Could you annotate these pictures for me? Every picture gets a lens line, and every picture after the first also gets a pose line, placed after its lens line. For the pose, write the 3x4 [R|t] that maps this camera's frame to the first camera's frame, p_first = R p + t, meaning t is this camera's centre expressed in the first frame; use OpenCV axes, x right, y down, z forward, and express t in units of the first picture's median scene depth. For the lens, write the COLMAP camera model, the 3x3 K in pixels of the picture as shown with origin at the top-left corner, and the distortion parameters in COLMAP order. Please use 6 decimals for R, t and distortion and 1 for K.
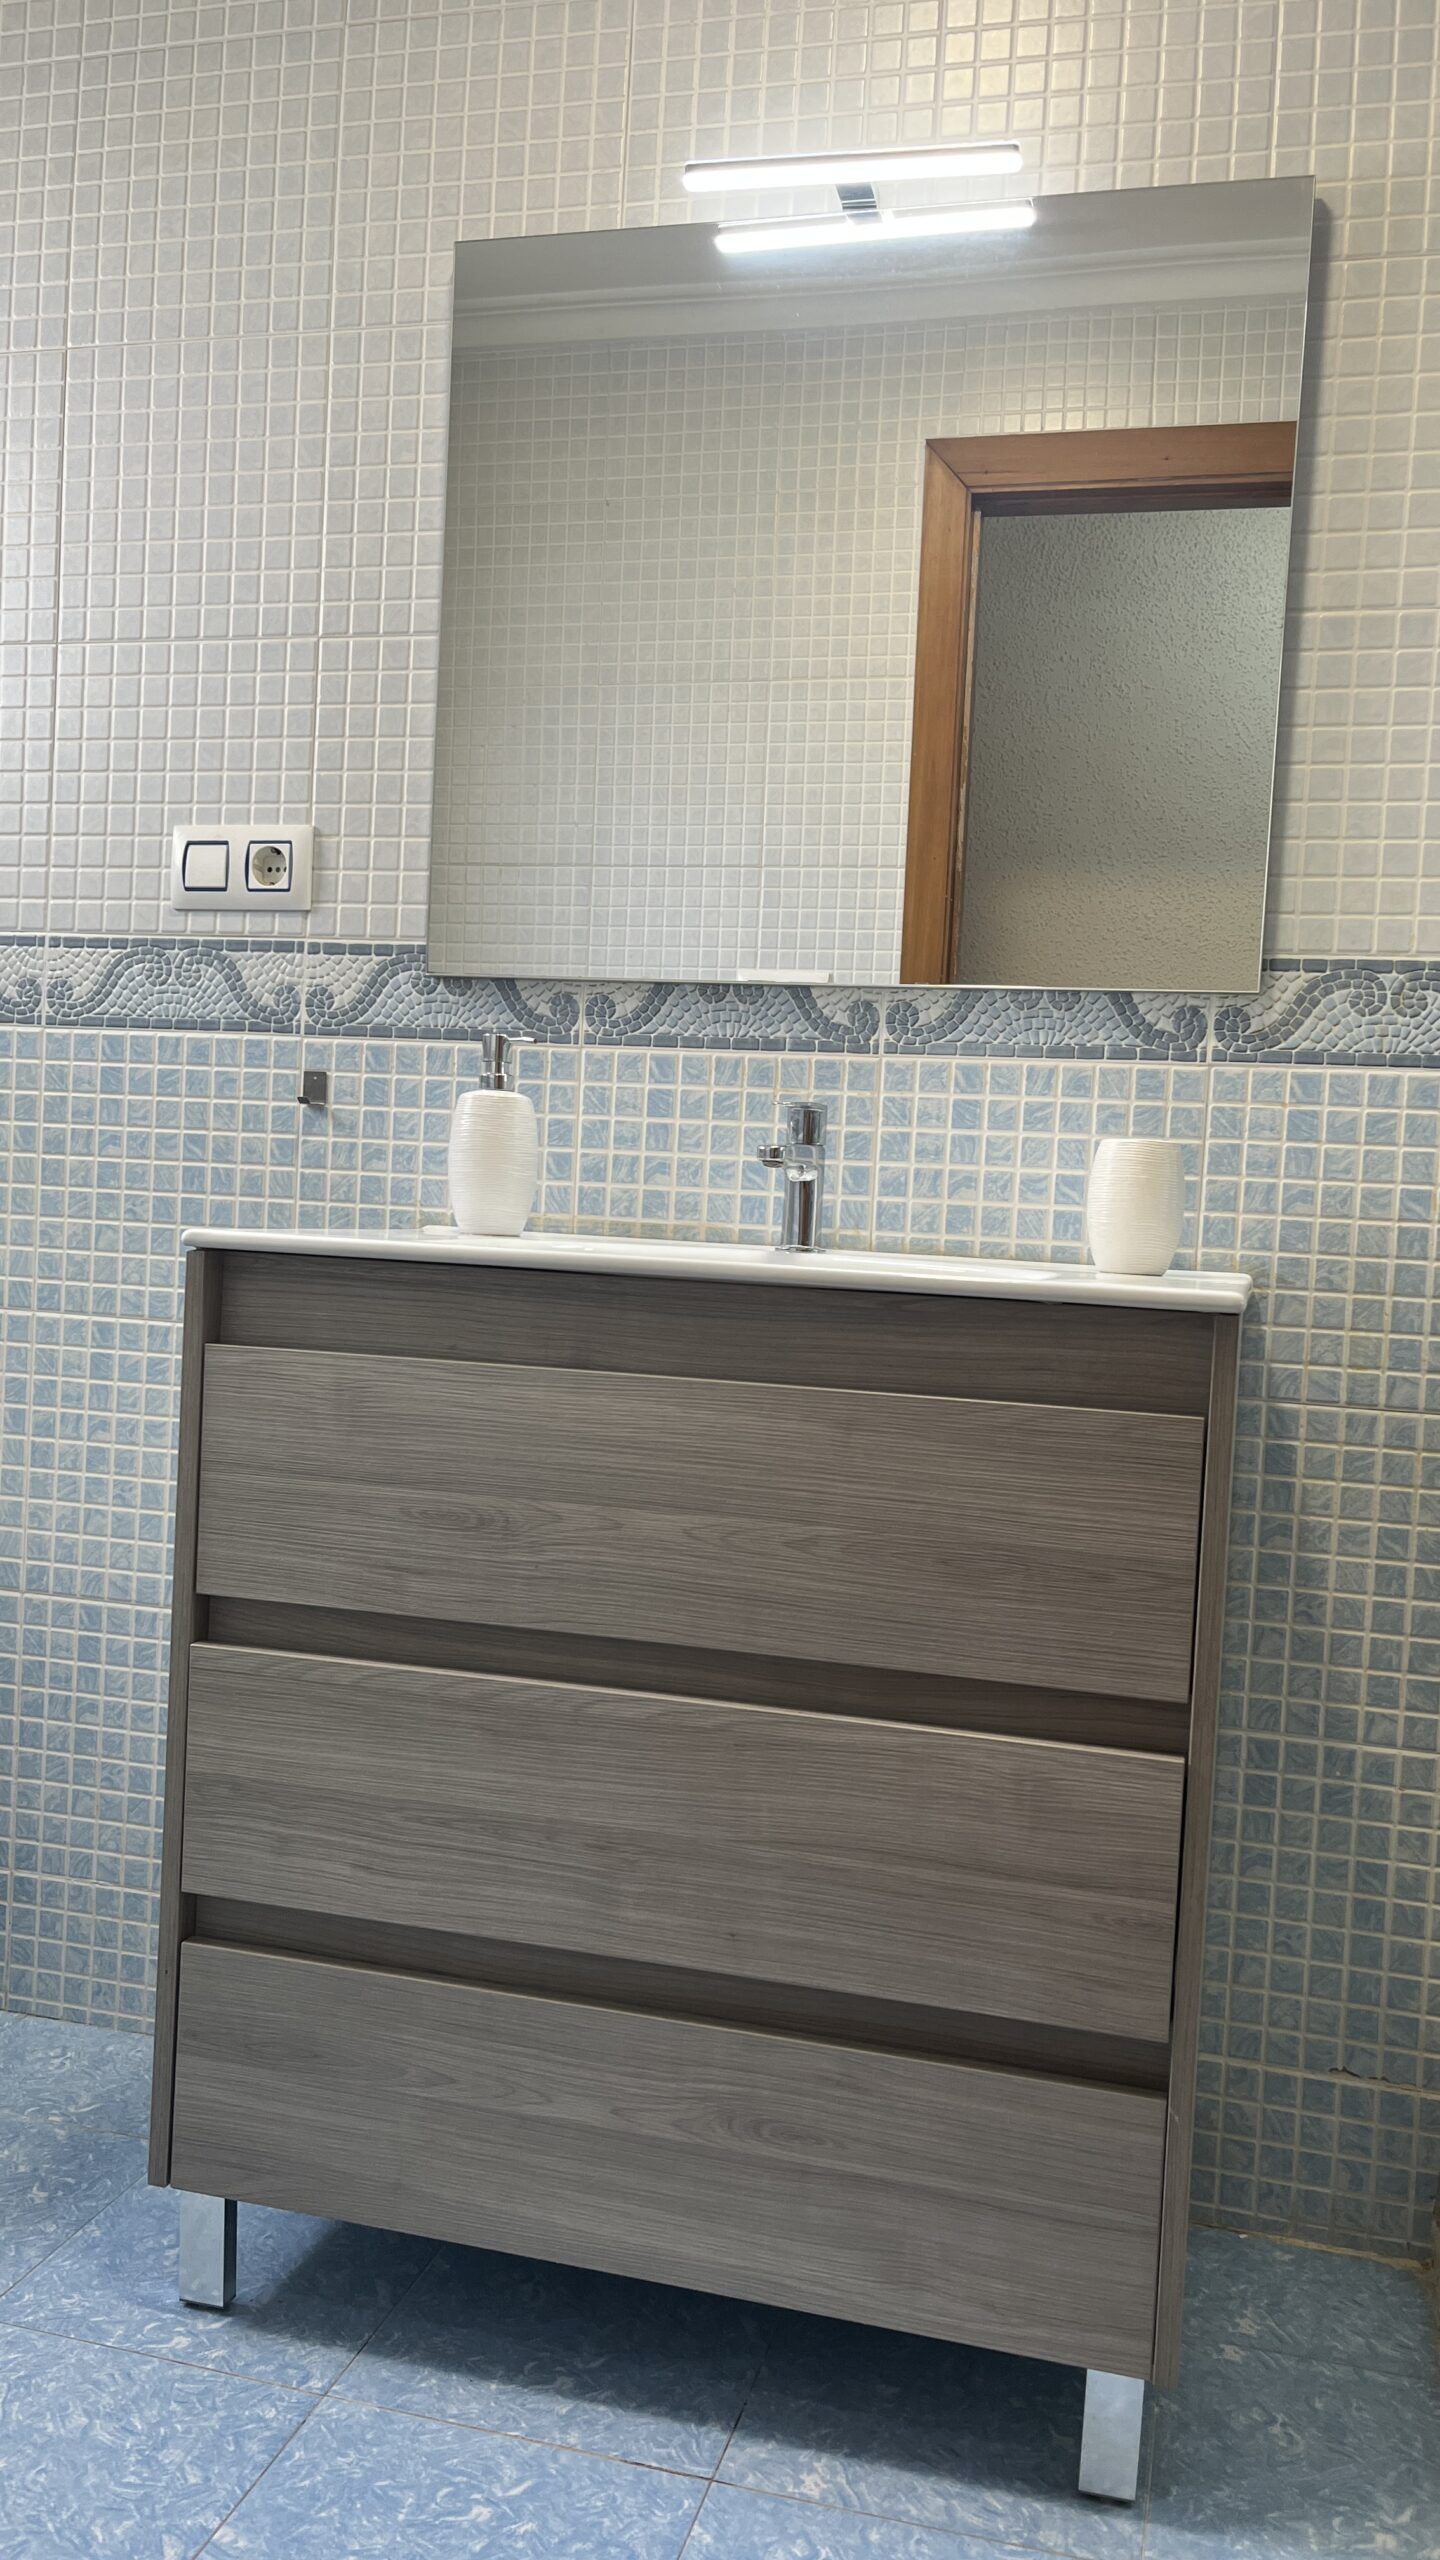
lens RADIAL K [[1940.4, 0, 761.4], [0, 1940.4, 1300.8], [0, 0, 1]] dist [0.056117, -0.074479]
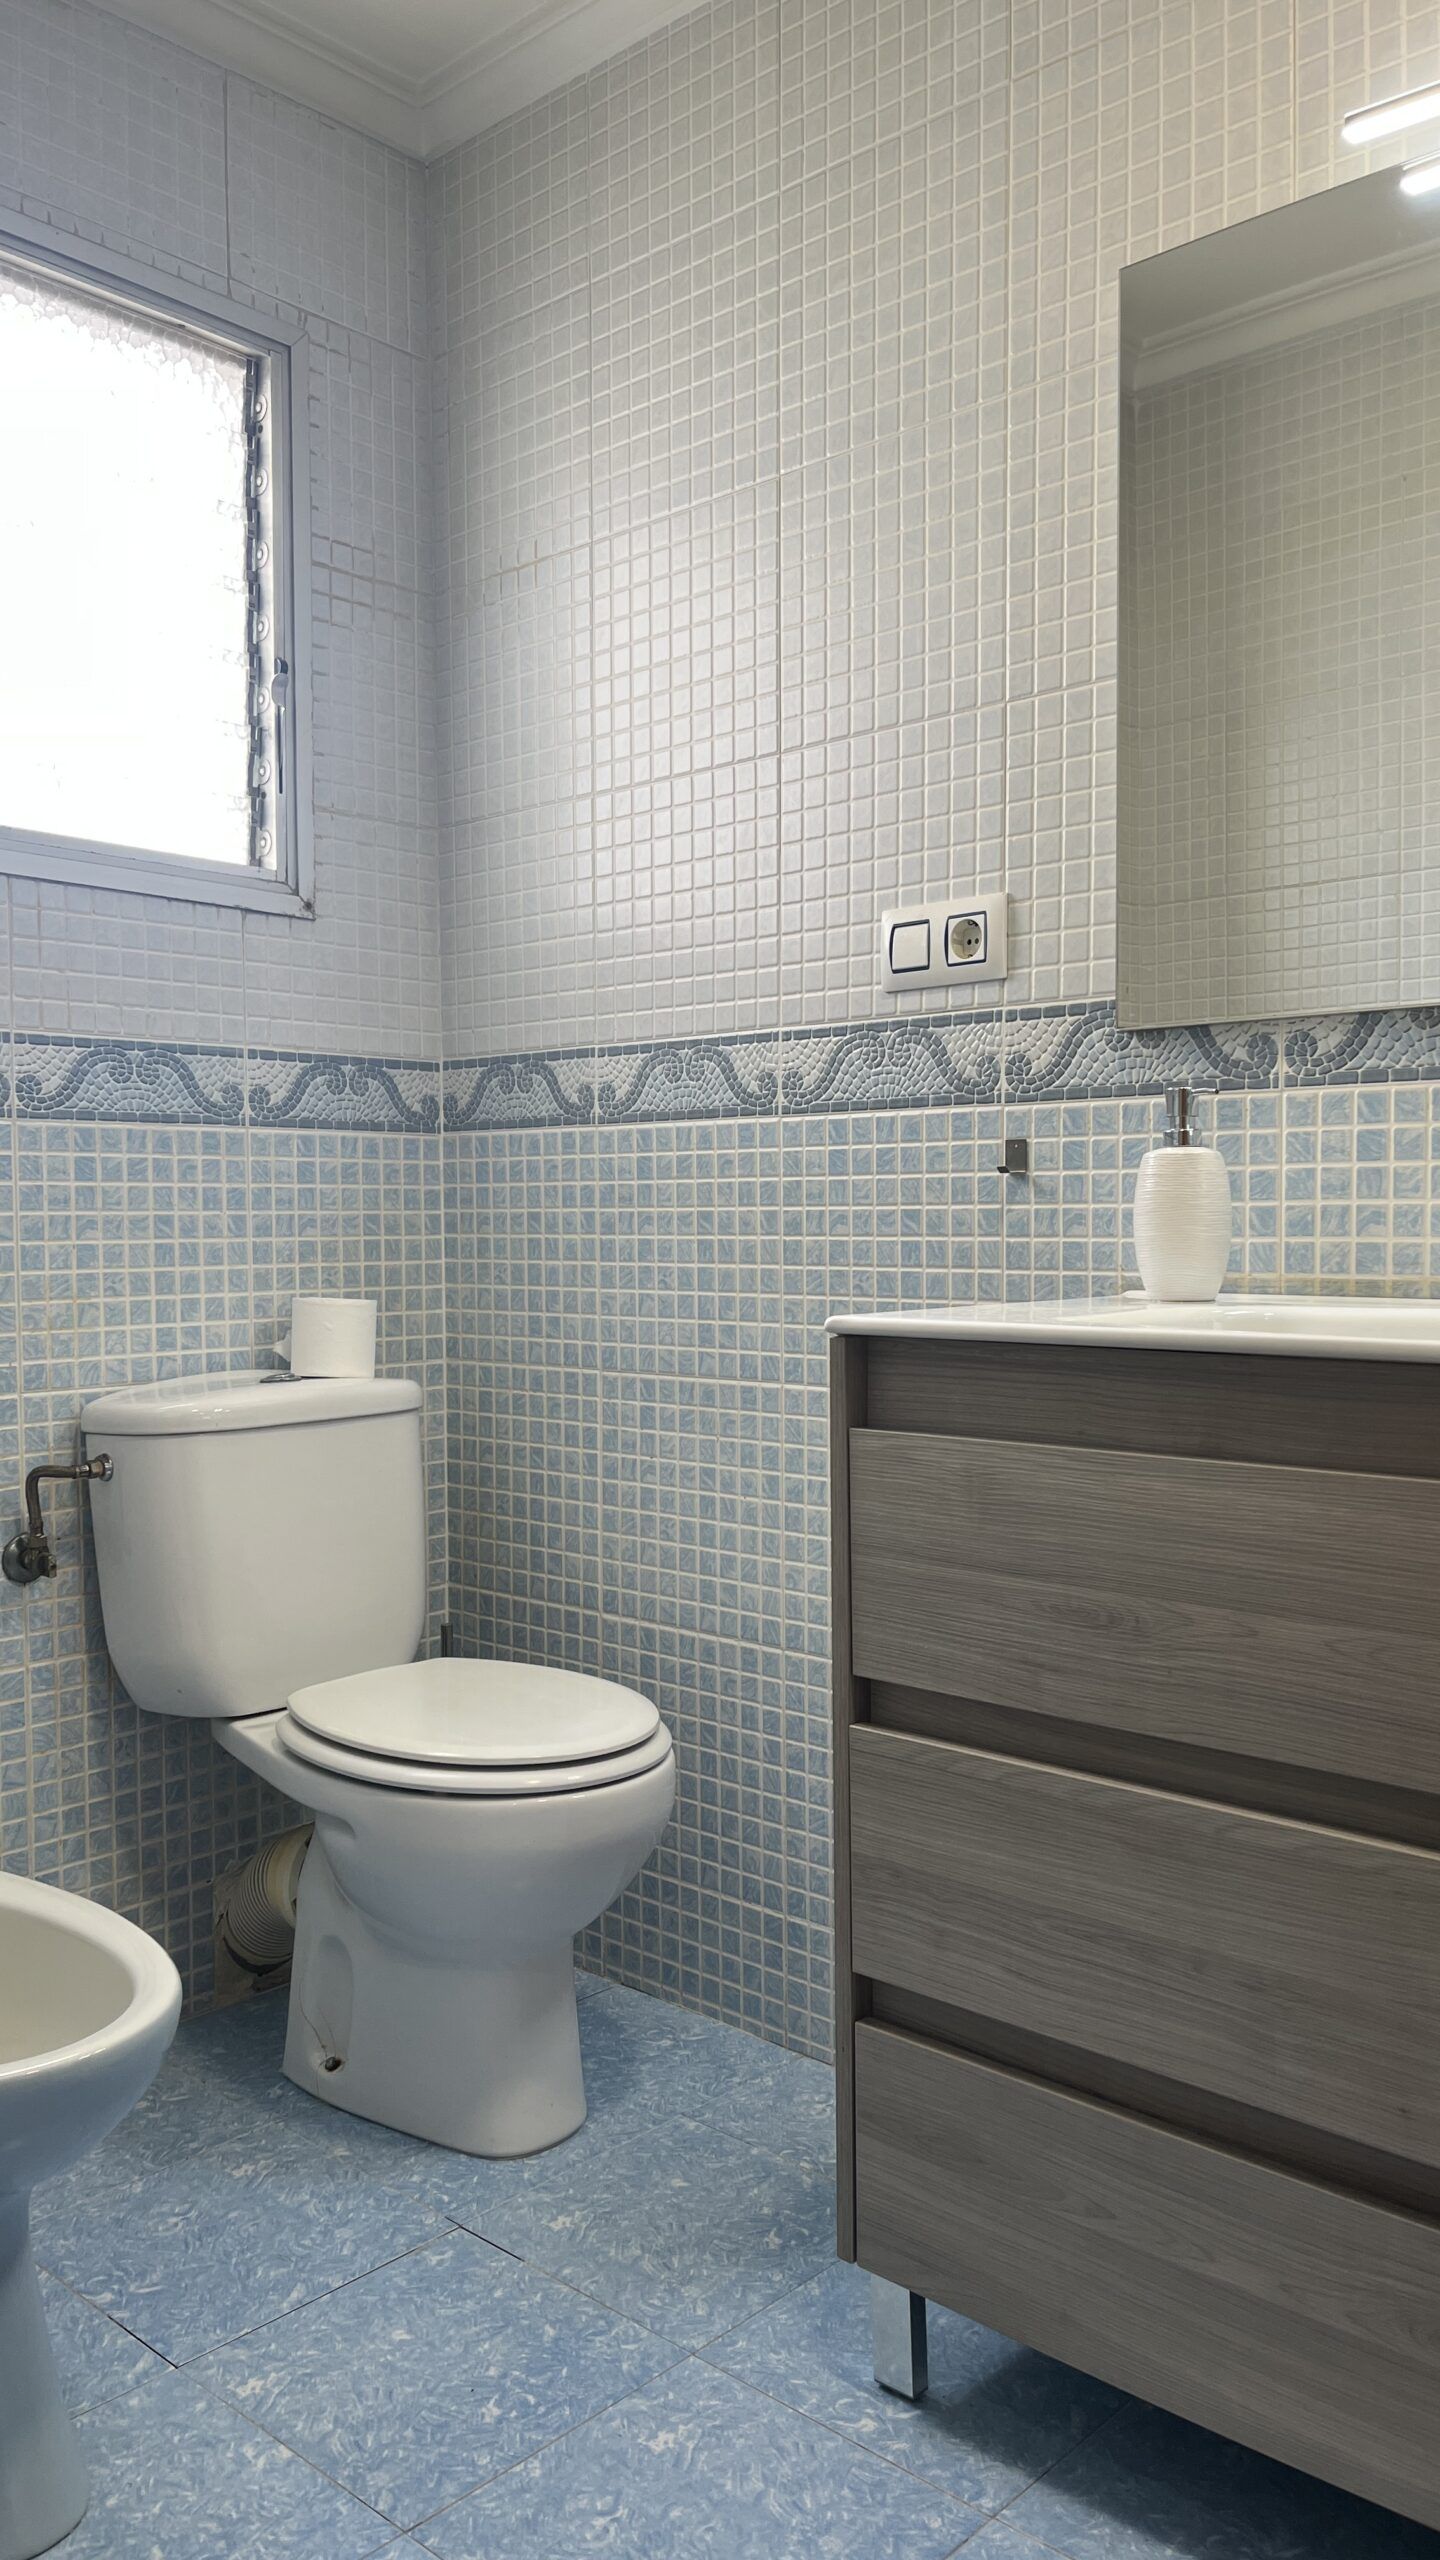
lens RADIAL K [[1940.4, 0, 707.0], [0, 1940.4, 1302.6], [0, 0, 1]] dist [0.056117, -0.074479]
pose [[0.878660, -0.037847, -0.475946, 0.110203], [0.031189, 0.999274, -0.021883, -0.020026], [0.476429, 0.004383, 0.879202, 0.063701]]
